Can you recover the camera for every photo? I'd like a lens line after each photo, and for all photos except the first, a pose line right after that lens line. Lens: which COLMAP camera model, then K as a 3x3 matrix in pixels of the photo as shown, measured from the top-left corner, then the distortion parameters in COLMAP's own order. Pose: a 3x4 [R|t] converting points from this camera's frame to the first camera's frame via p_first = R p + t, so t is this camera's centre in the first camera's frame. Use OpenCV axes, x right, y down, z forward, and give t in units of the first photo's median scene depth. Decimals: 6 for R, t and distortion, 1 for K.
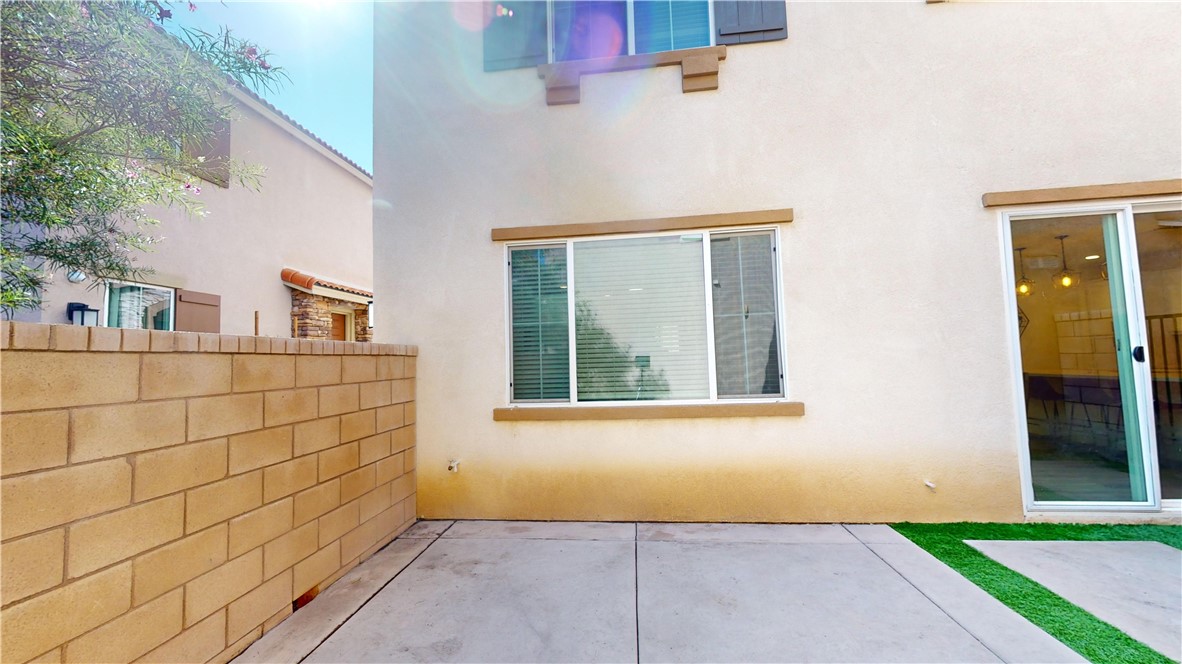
lens RADIAL K [[435.4, 0, 591.2], [0, 435.4, 333.2], [0, 0, 1]] dist [0.002573, -0.000154]
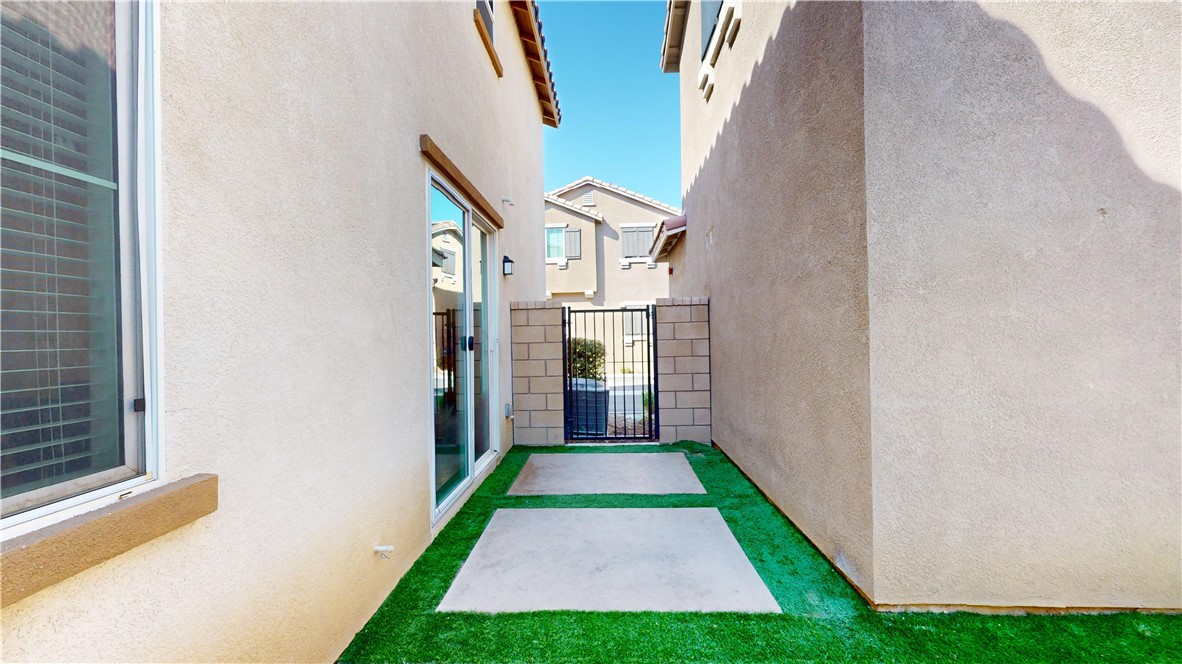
lens RADIAL K [[435.4, 0, 594.6], [0, 435.4, 333.5], [0, 0, 1]] dist [0.002573, -0.000154]
pose [[-0.082602, 0.035961, 0.995934, 0.119987], [-0.042026, 0.998334, -0.039534, 0.052028], [-0.995696, -0.045120, -0.080953, 0.758940]]
